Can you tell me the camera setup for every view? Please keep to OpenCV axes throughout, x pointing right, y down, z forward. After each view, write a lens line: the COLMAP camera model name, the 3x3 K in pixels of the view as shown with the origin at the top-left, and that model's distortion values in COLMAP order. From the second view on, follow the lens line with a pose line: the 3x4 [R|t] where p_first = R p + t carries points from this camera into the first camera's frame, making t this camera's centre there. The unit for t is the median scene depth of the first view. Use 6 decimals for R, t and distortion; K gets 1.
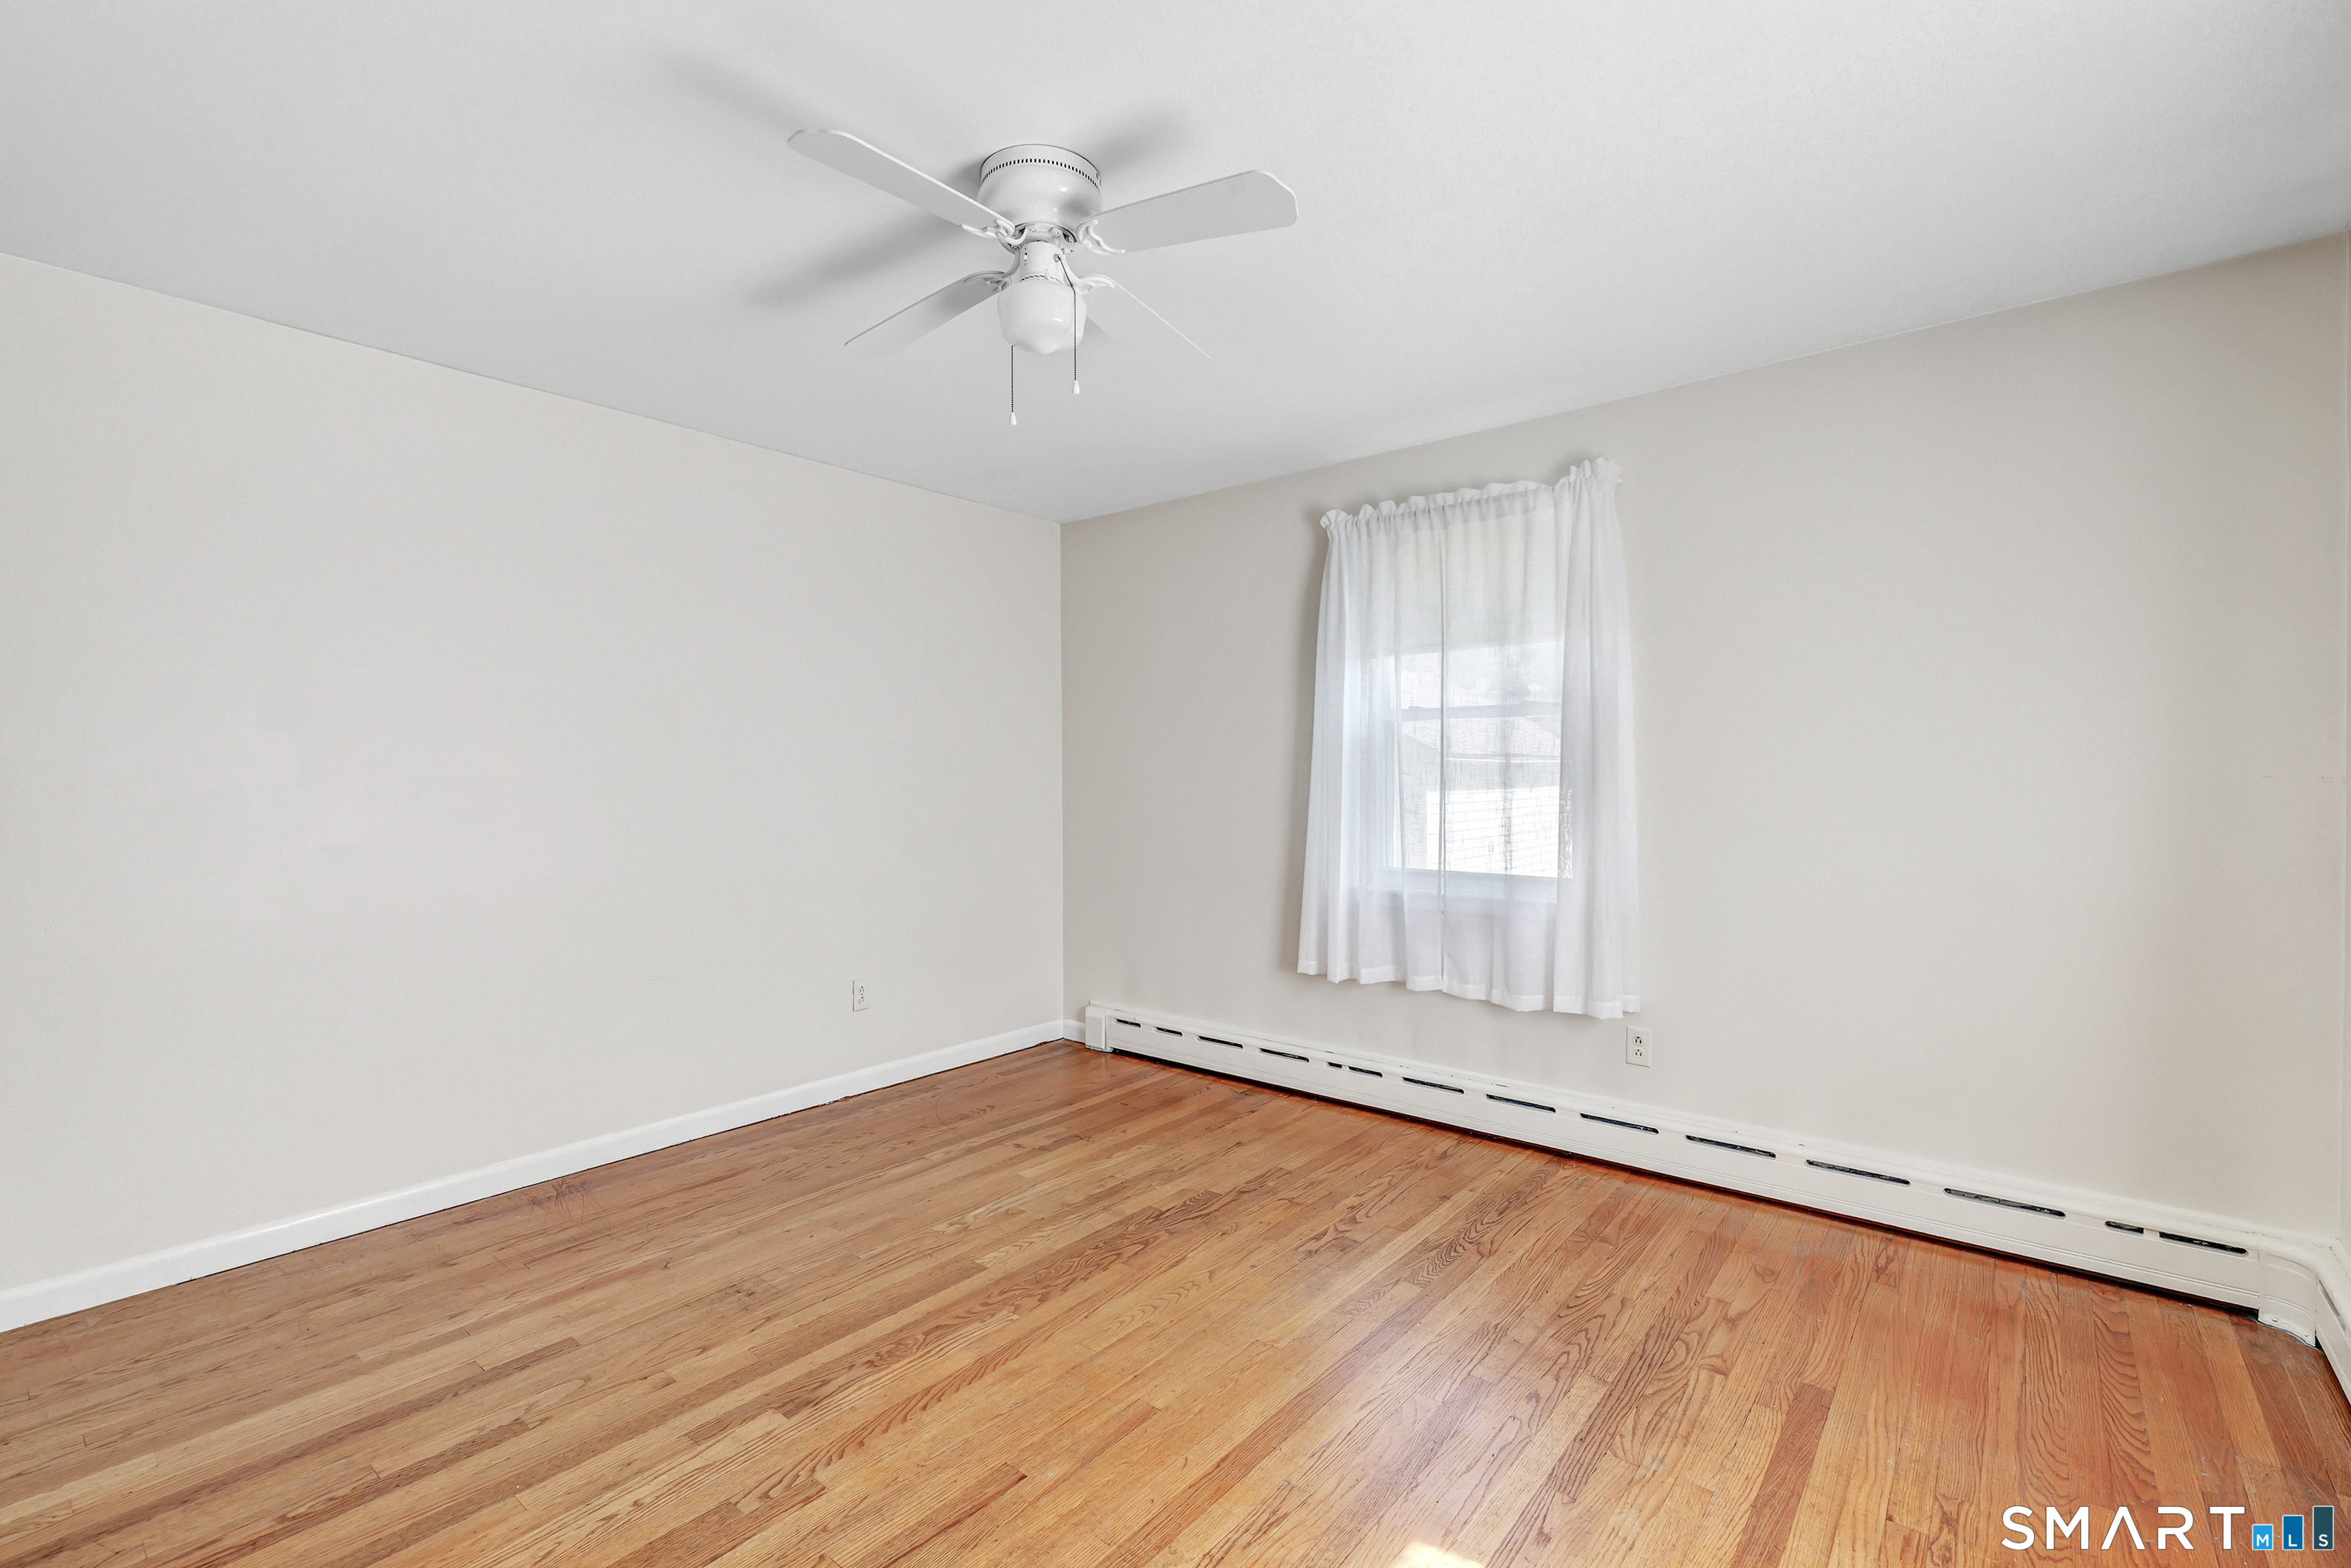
lens RADIAL K [[1038.2, 0, 1183.2], [0, 1038.2, 781.1], [0, 0, 1]] dist [0.004610, 0.000629]
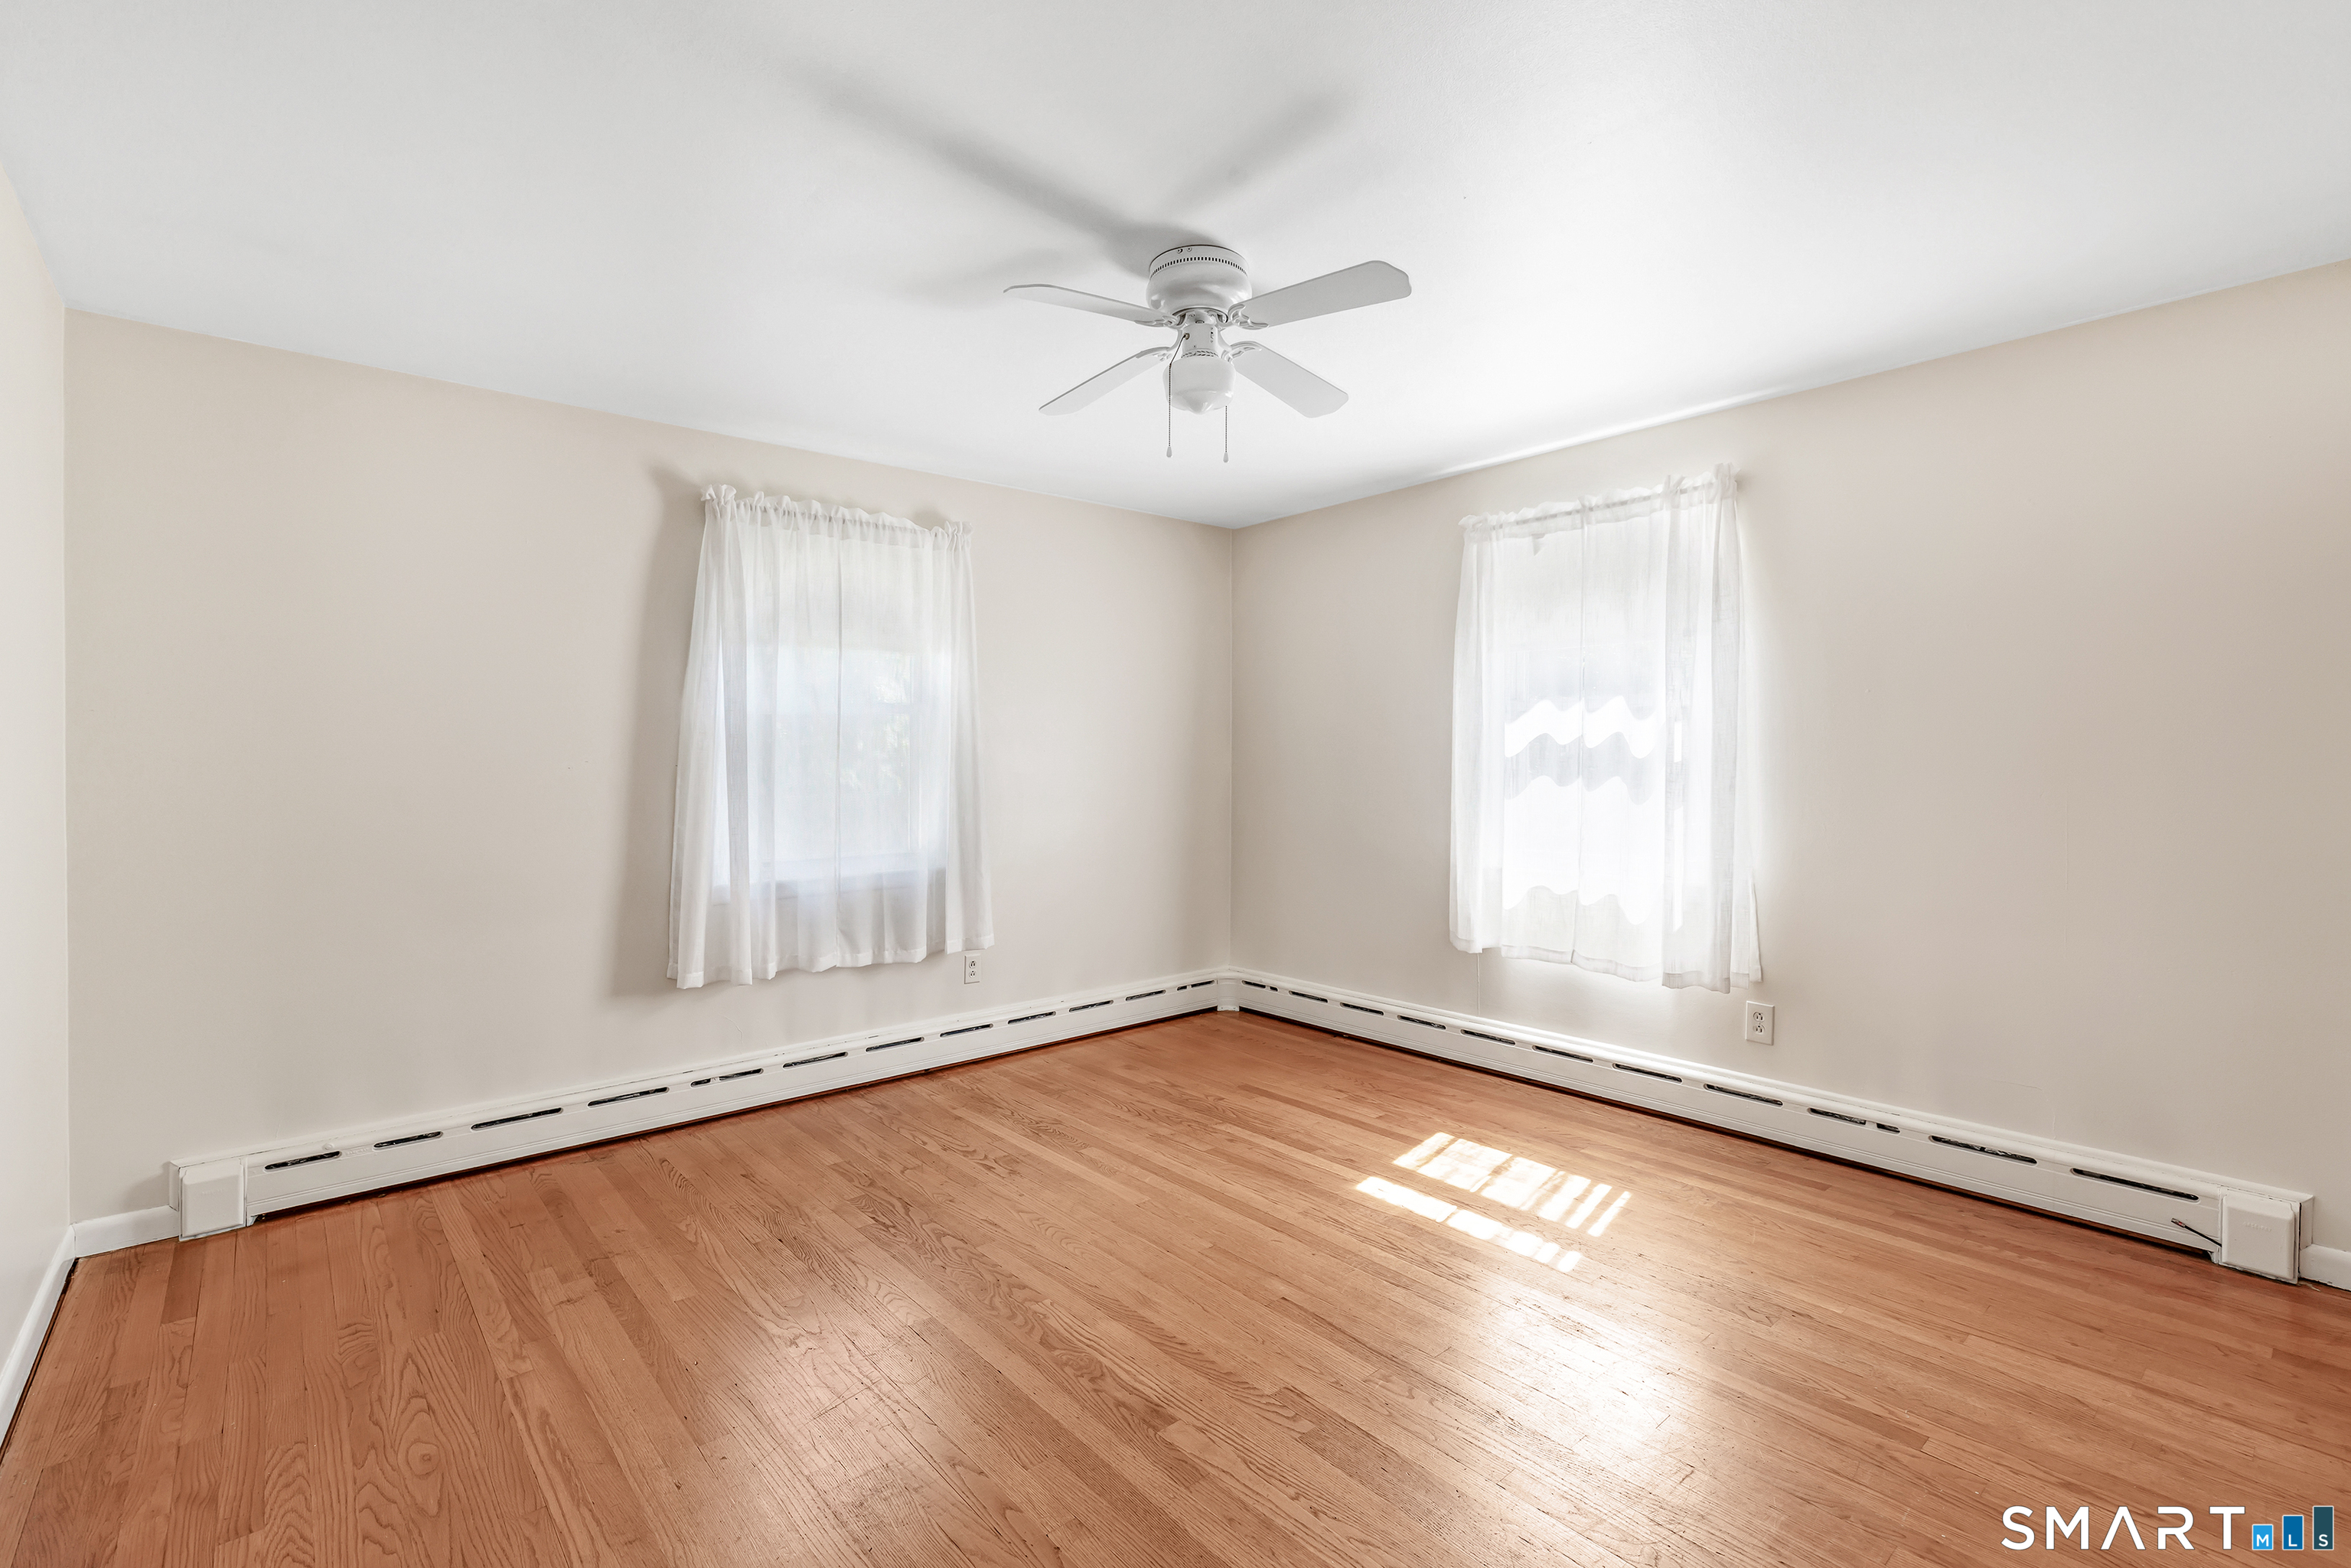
lens RADIAL K [[1038.2, 0, 1176.8], [0, 1038.2, 764.0], [0, 0, 1]] dist [0.004610, 0.000629]
pose [[0.169442, 0.001690, 0.985539, -0.827593], [0.014426, 0.999887, -0.004194, 0.002667], [-0.985435, 0.014928, 0.169398, 0.512471]]
